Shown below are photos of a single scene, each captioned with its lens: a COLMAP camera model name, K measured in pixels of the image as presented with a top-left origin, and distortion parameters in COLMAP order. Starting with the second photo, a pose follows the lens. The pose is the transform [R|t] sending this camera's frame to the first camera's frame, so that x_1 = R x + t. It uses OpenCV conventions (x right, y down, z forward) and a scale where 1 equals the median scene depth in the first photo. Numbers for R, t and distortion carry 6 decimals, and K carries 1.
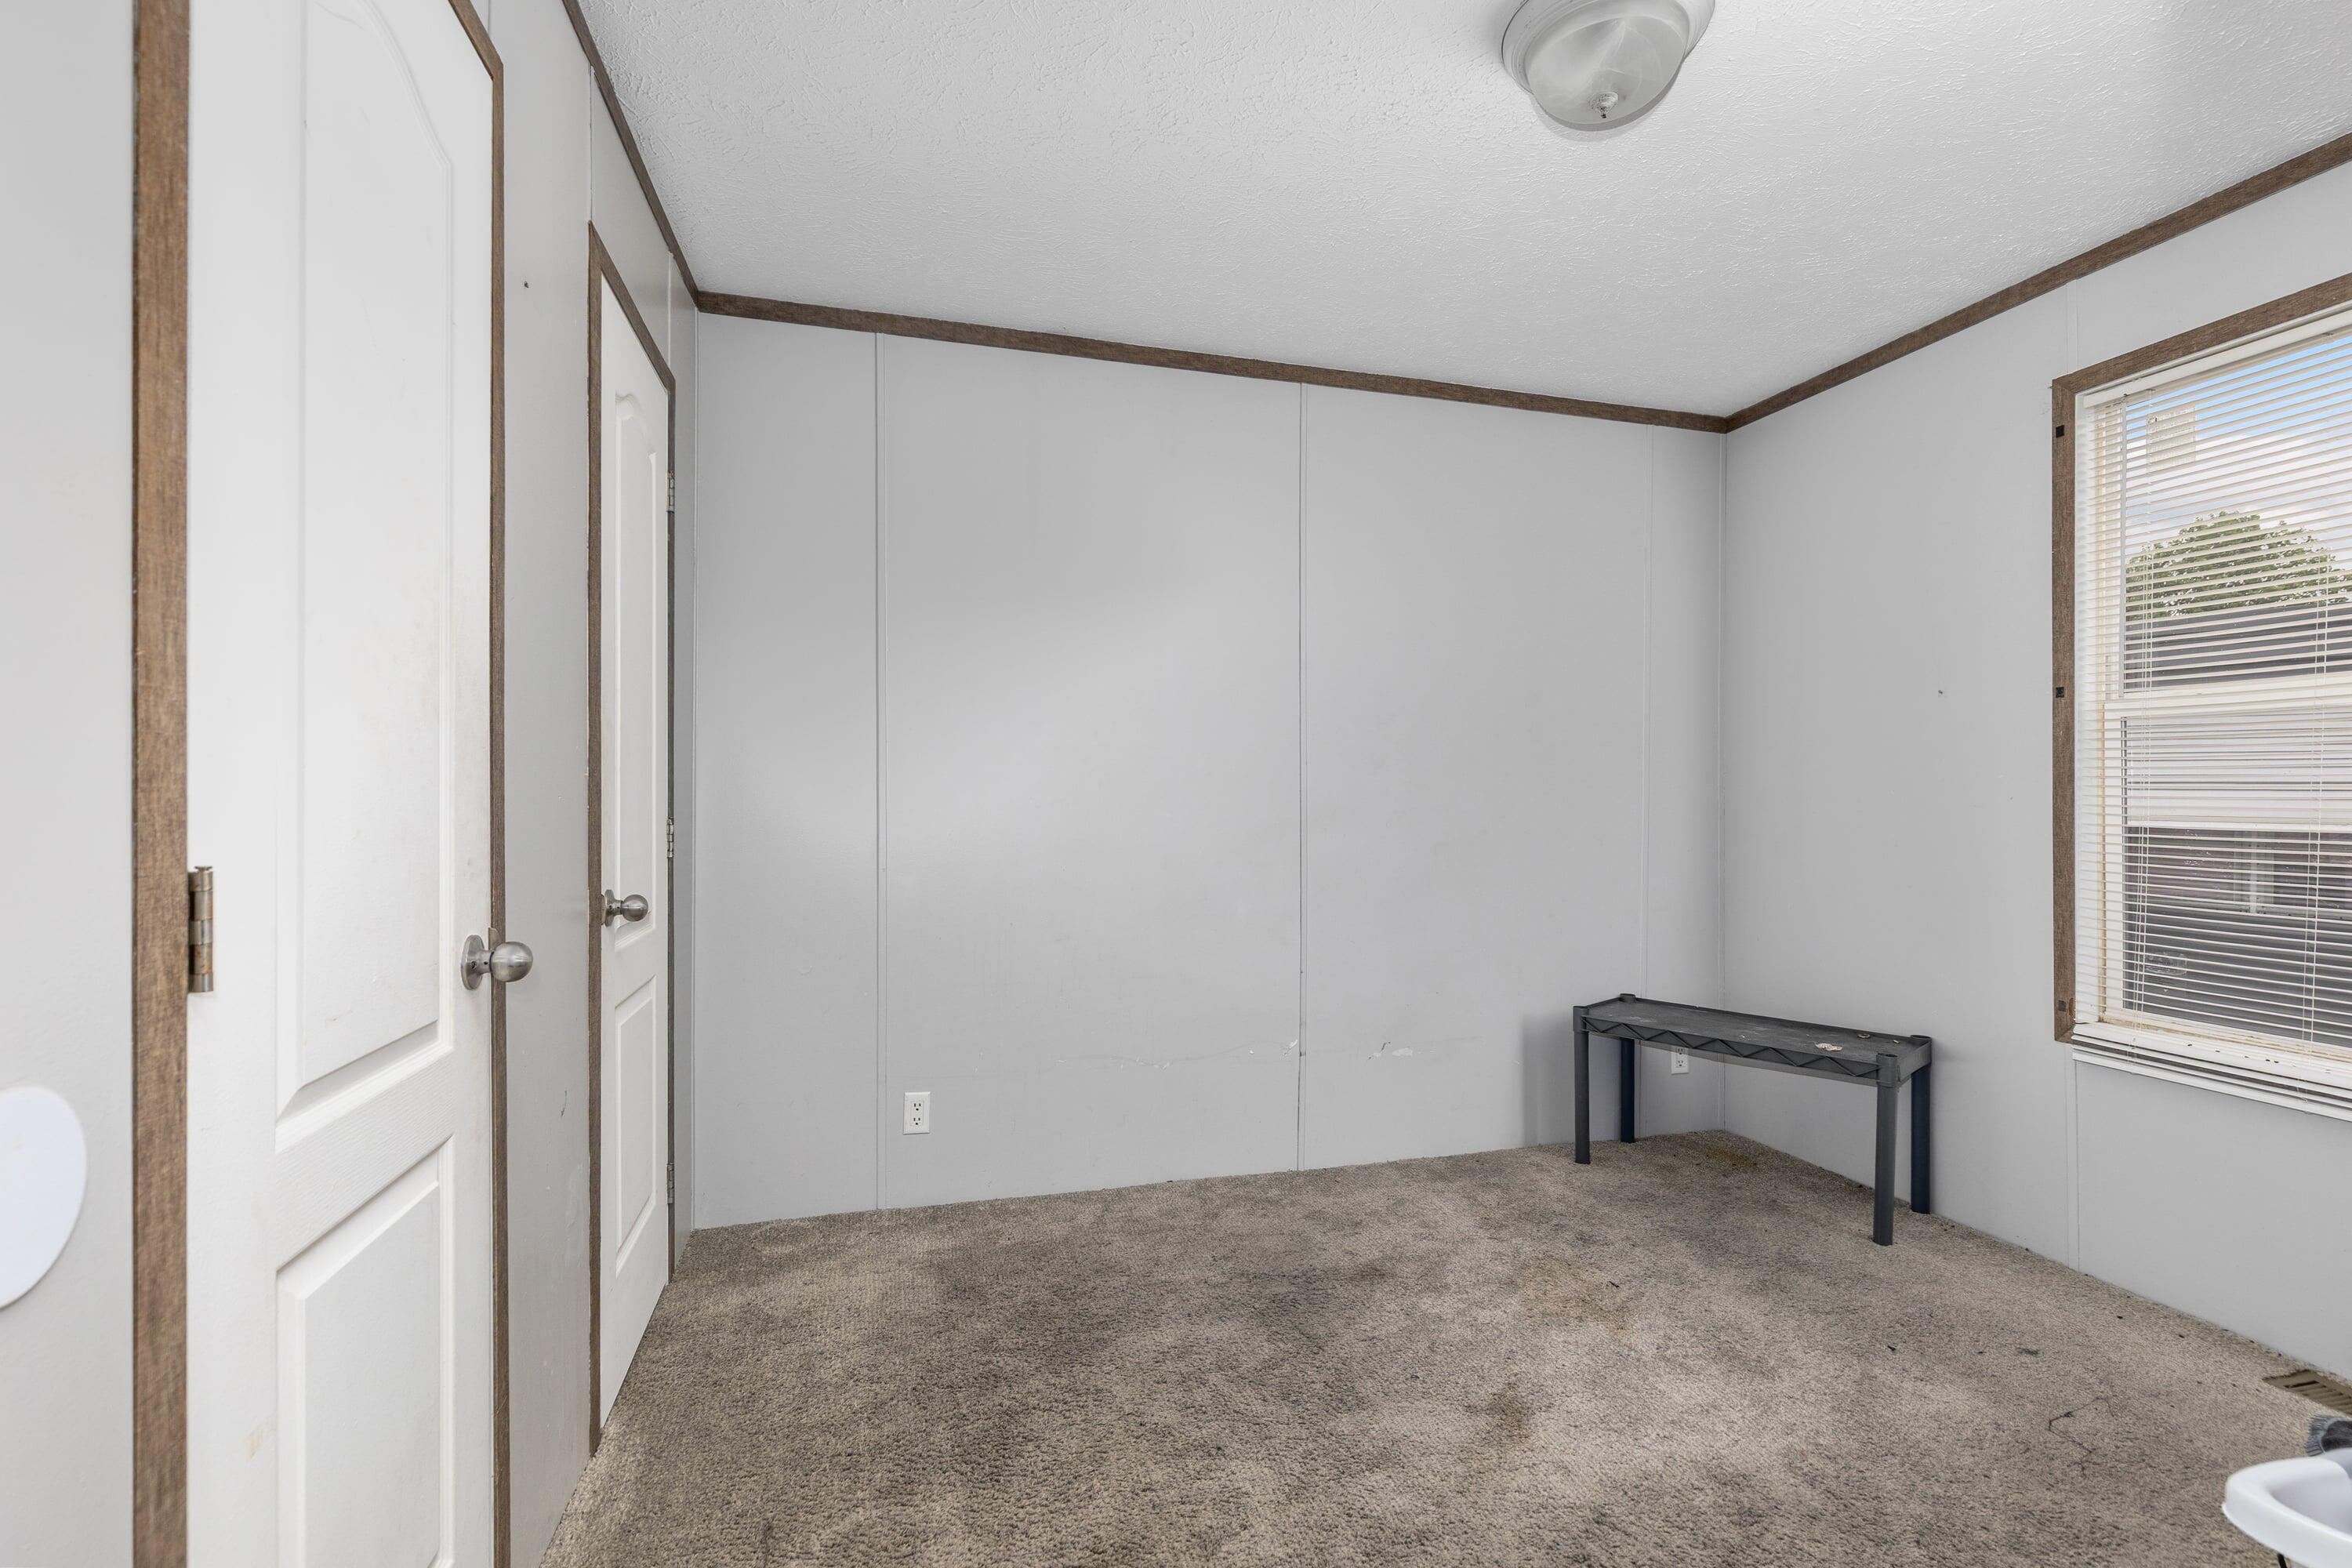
lens RADIAL K [[1066.2, 0, 1187.6], [0, 1066.2, 775.8], [0, 0, 1]] dist [0.001336, -0.000824]
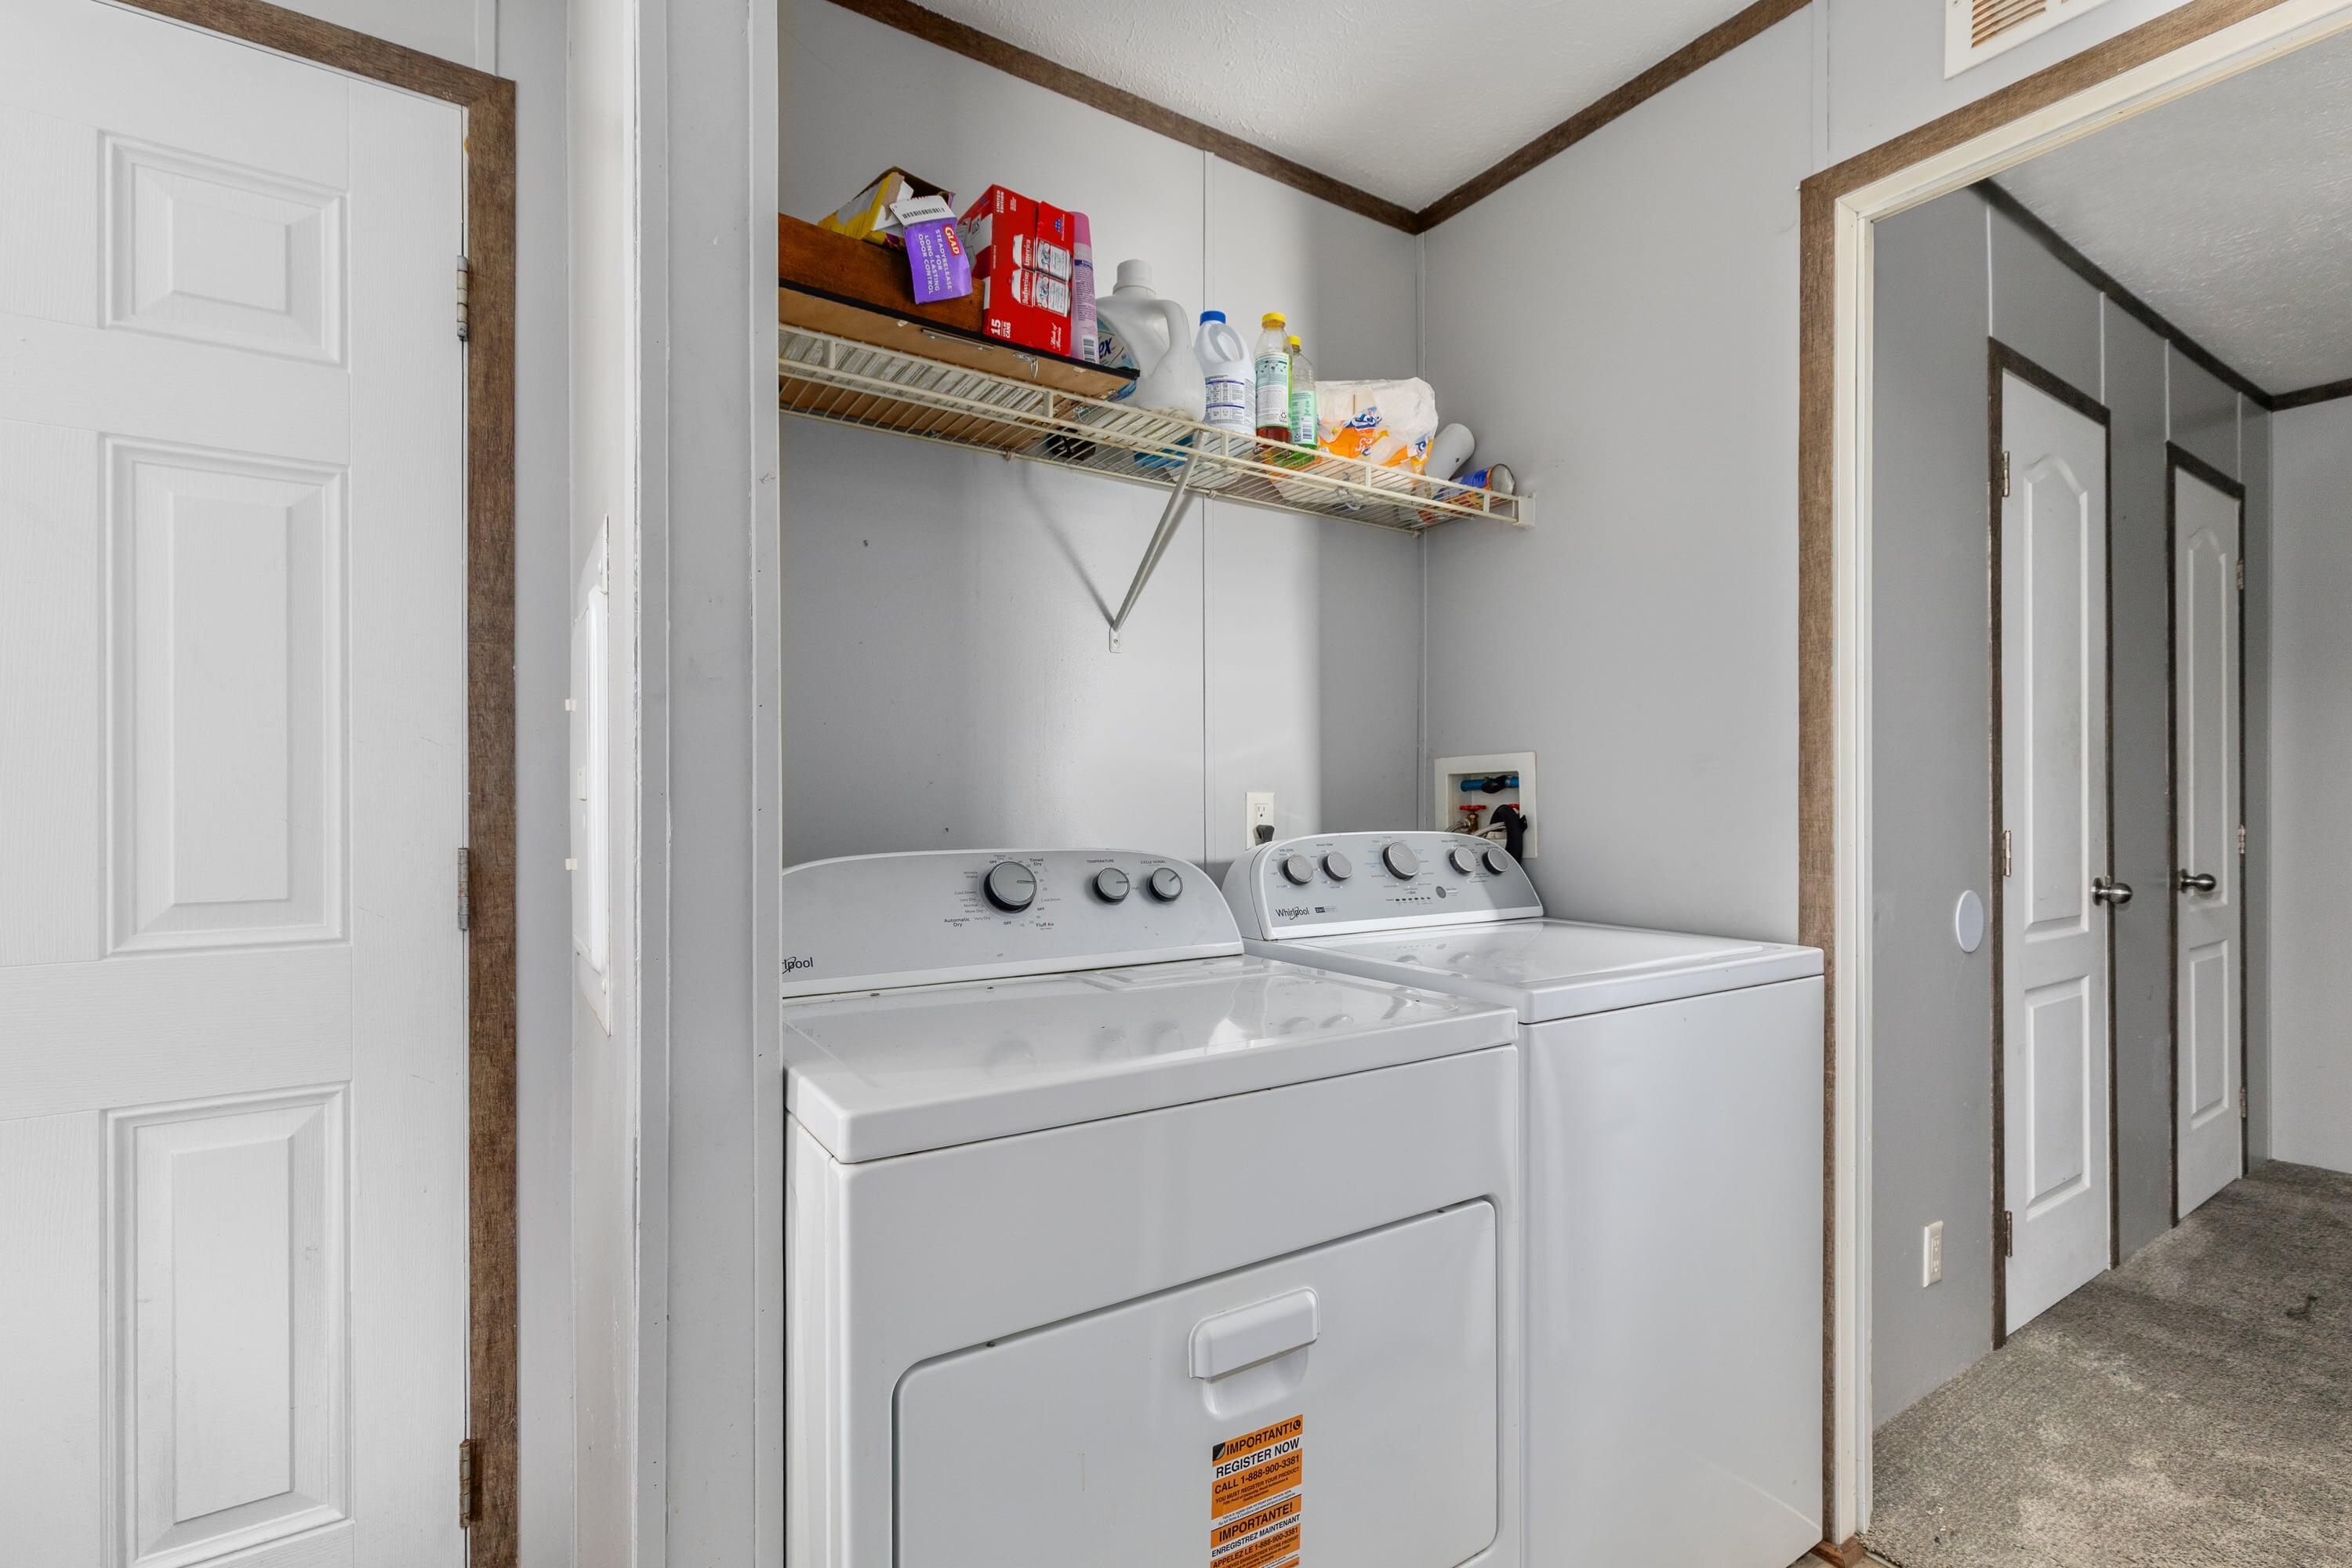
lens RADIAL K [[1066.2, 0, 1187.6], [0, 1066.2, 775.8], [0, 0, 1]] dist [0.001336, -0.000824]
pose [[0.310291, -0.004636, -0.950630, 0.461053], [0.002471, 0.999989, -0.004070, -0.022613], [0.950639, -0.001087, 0.310299, -0.817824]]
